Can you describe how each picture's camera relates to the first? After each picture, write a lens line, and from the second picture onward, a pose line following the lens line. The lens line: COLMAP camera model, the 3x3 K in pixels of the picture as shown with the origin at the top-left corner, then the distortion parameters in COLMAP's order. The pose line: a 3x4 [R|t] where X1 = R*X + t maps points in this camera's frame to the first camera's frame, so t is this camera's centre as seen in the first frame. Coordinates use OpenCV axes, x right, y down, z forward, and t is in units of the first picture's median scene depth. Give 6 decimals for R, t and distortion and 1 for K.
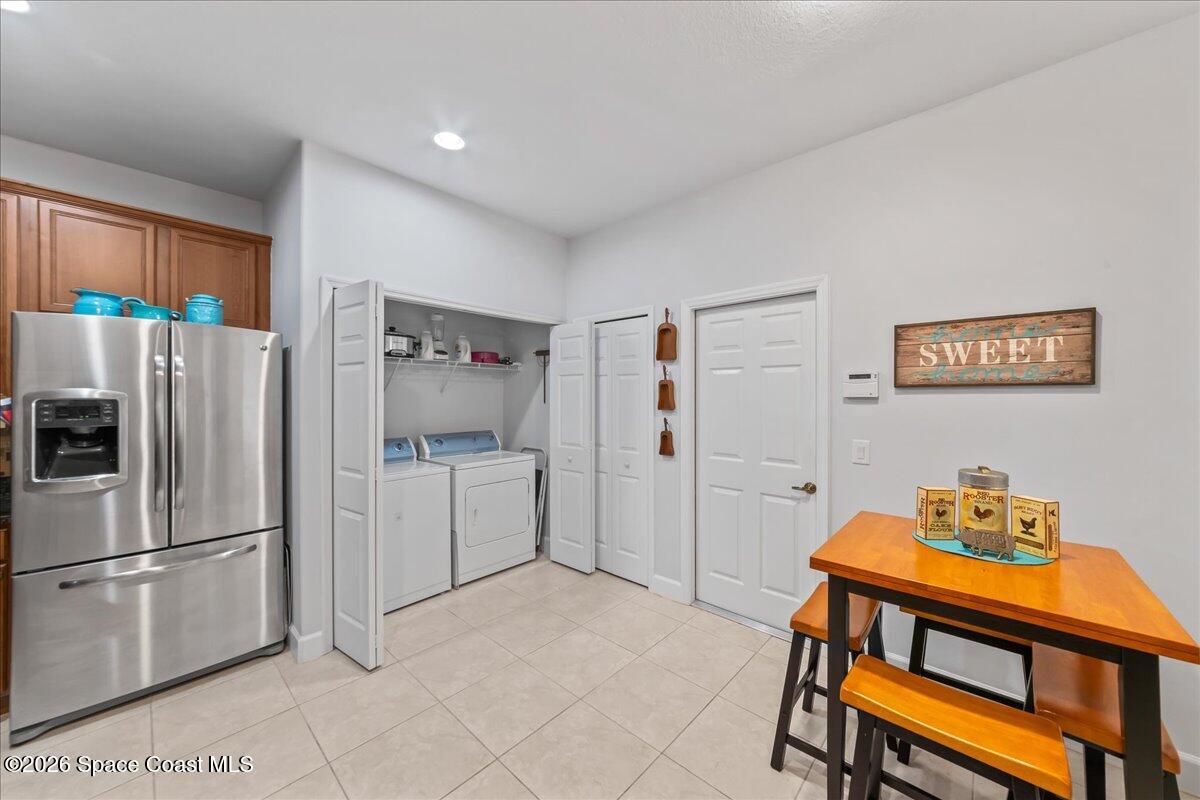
lens RADIAL K [[427.2, 0, 599.2], [0, 427.2, 394.8], [0, 0, 1]] dist [-0.000705, 0.000026]
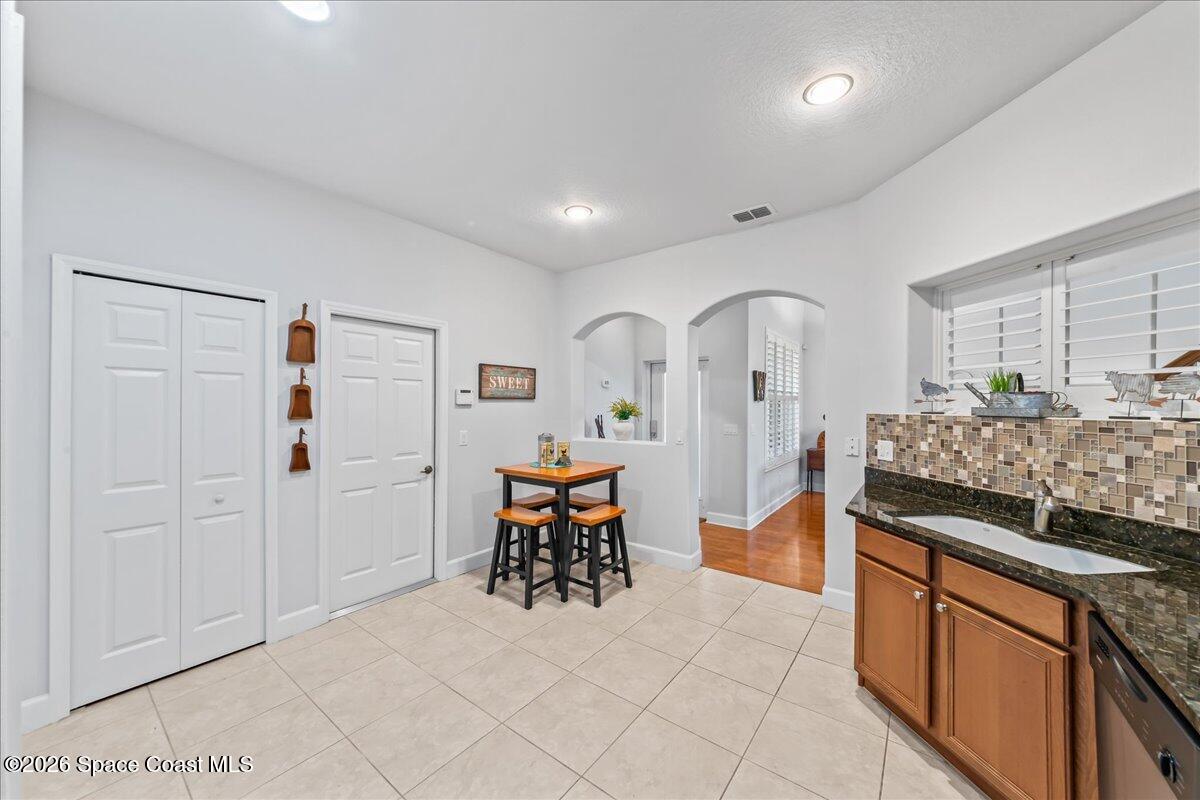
lens RADIAL K [[430.2, 0, 600.9], [0, 430.2, 406.6], [0, 0, 1]] dist [-0.000737, -0.000024]
pose [[-0.095019, -0.006361, 0.995455, -1.087600], [-0.004681, 0.999971, 0.005943, 0.002667], [-0.995464, -0.004095, -0.095046, 0.656980]]
